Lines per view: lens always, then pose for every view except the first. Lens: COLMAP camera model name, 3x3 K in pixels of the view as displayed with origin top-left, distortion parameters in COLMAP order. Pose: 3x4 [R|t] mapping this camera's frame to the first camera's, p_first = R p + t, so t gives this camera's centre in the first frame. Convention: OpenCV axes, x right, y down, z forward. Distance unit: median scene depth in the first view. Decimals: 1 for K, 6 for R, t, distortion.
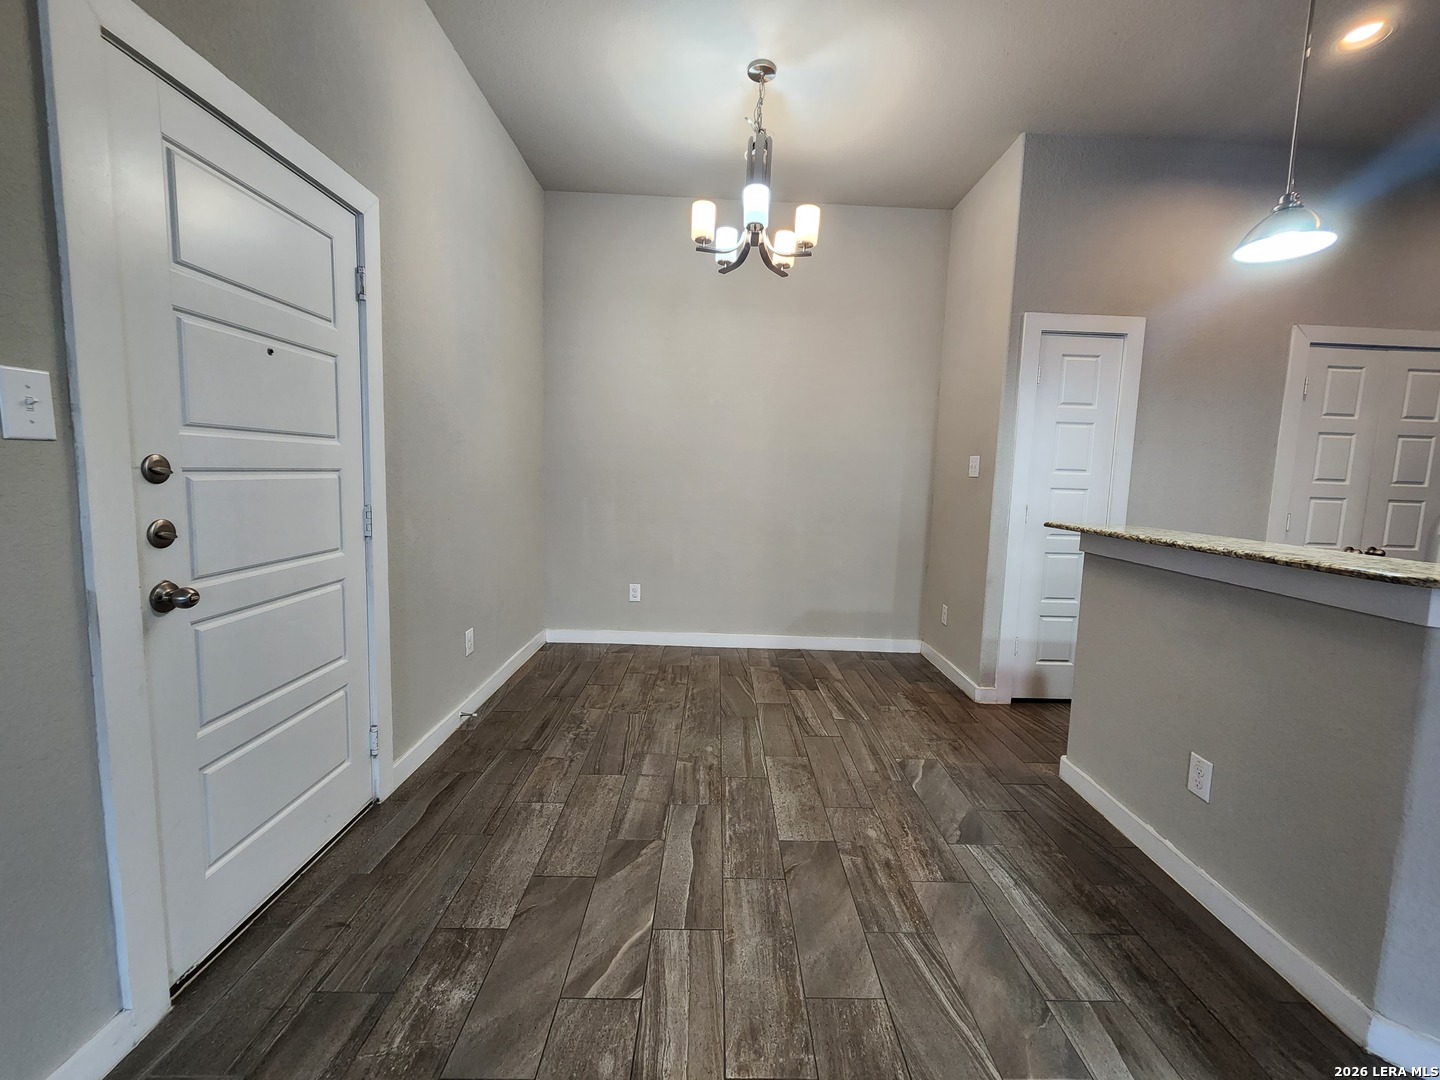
lens RADIAL K [[587.0, 0, 733.6], [0, 587.0, 535.8], [0, 0, 1]] dist [0.000176, -0.001355]
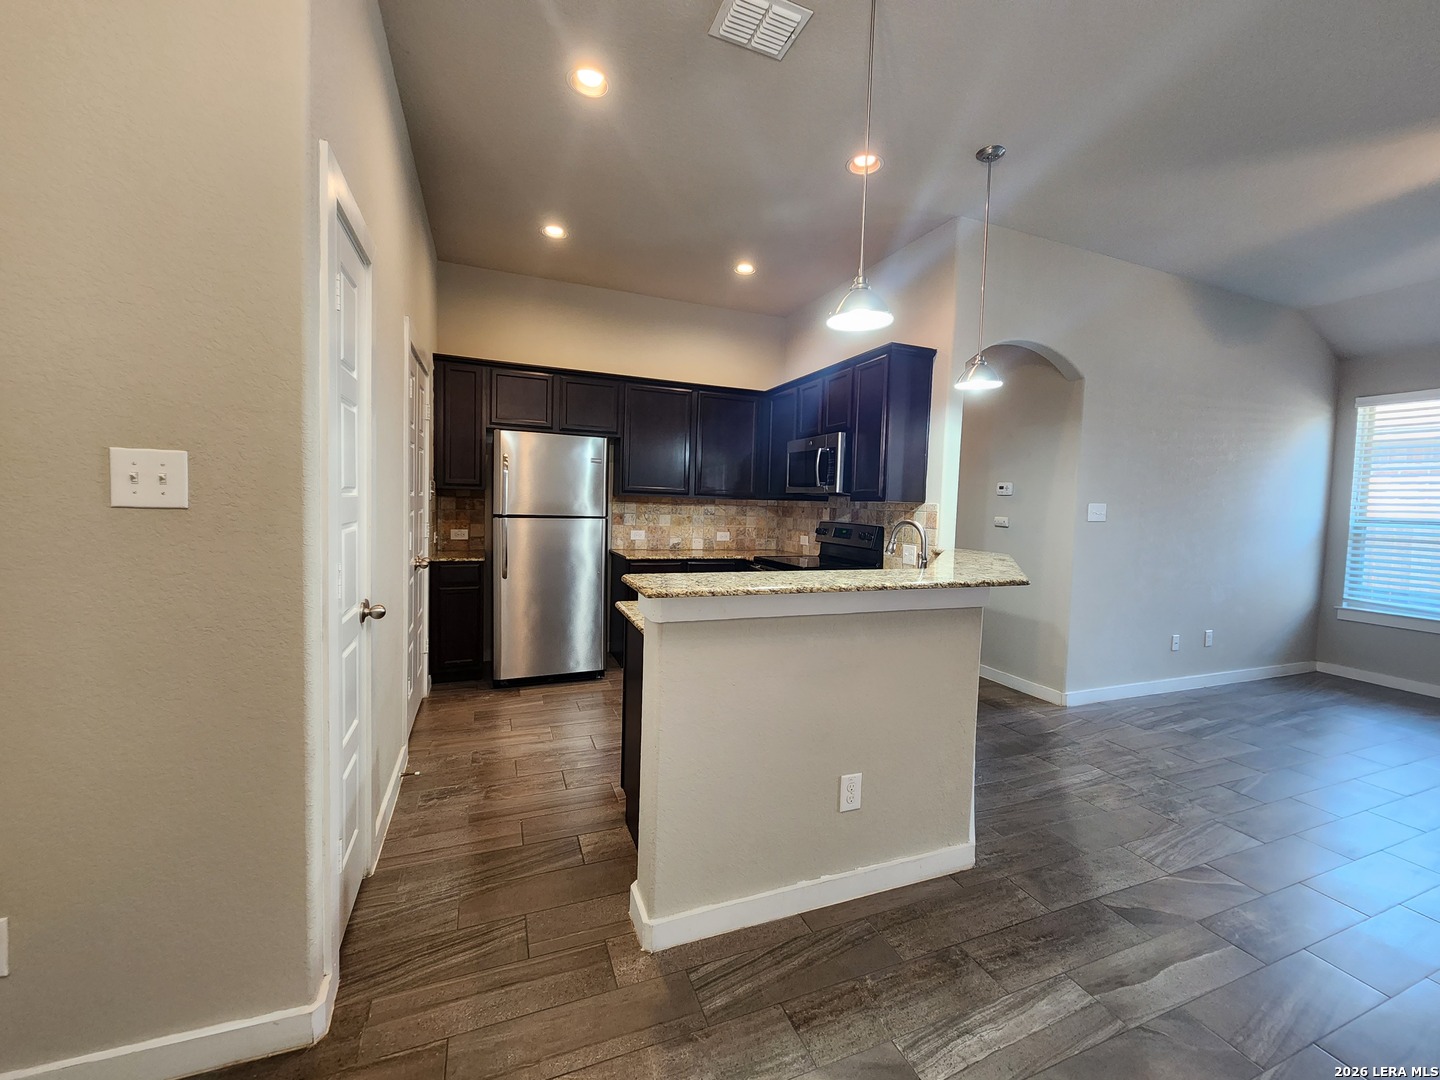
lens RADIAL K [[587.0, 0, 729.9], [0, 587.0, 531.4], [0, 0, 1]] dist [0.000176, -0.001355]
pose [[-0.351848, -0.086433, 0.932058, -0.067797], [0.057348, 0.991867, 0.113628, -0.143373], [-0.934299, 0.093432, -0.344030, 1.078377]]
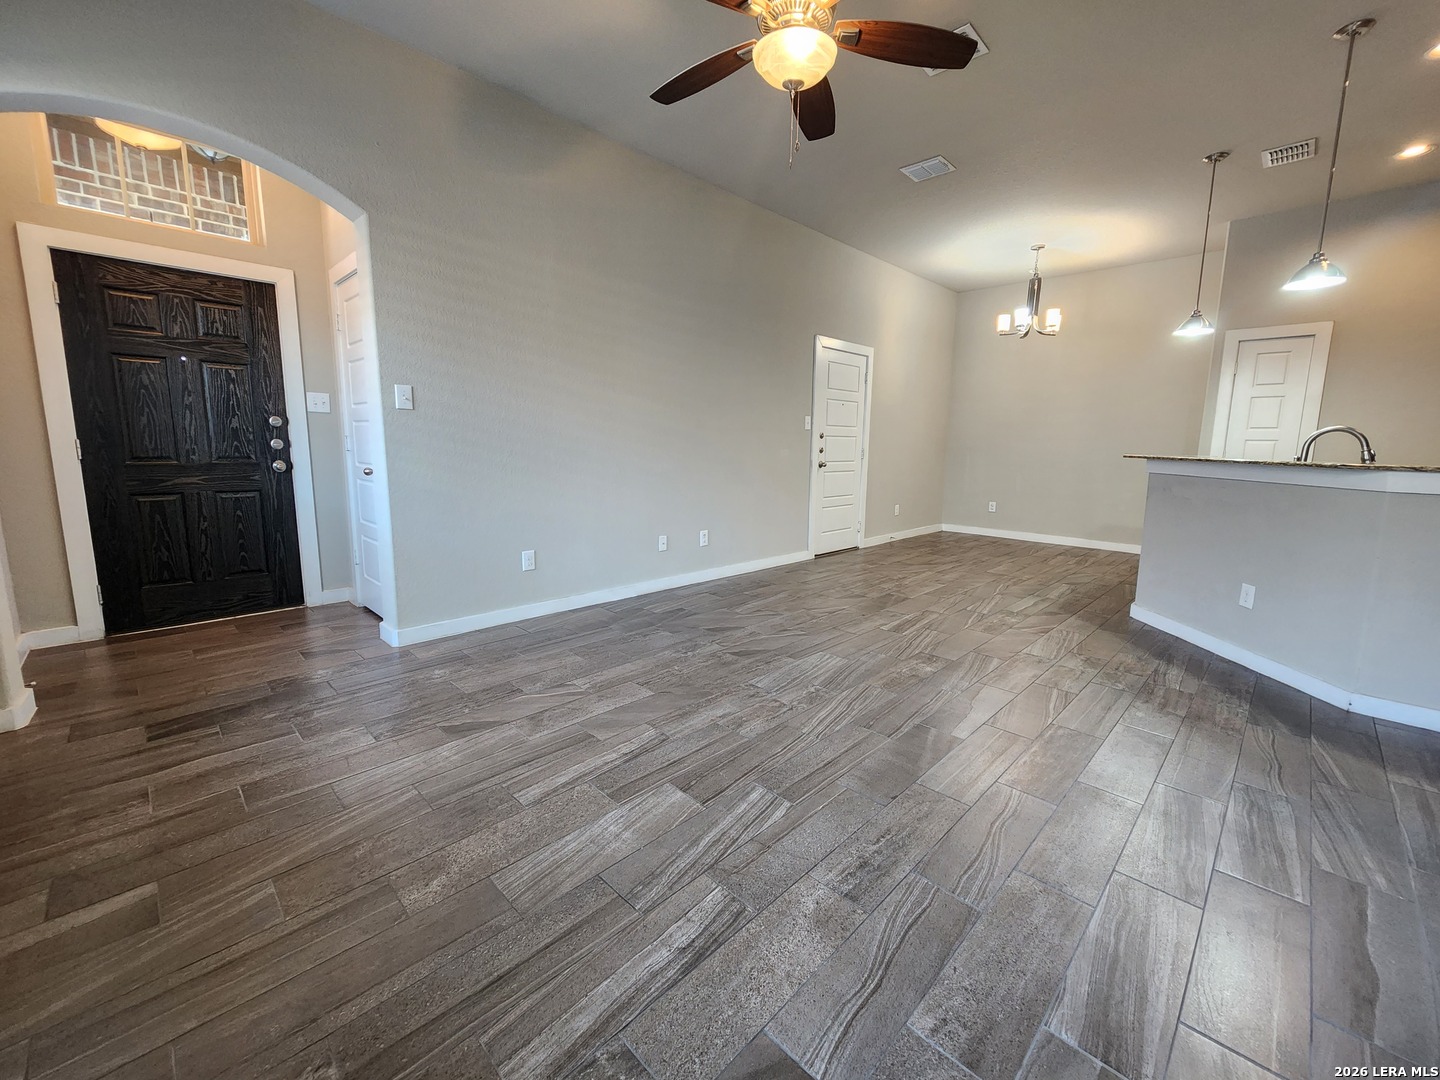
lens RADIAL K [[587.0, 0, 730.8], [0, 587.0, 530.8], [0, 0, 1]] dist [0.000176, -0.001355]
pose [[0.698219, 0.083970, -0.710943, 0.895745], [-0.068072, 0.996385, 0.050830, 0.215123], [0.712641, 0.012905, 0.701411, -1.322428]]
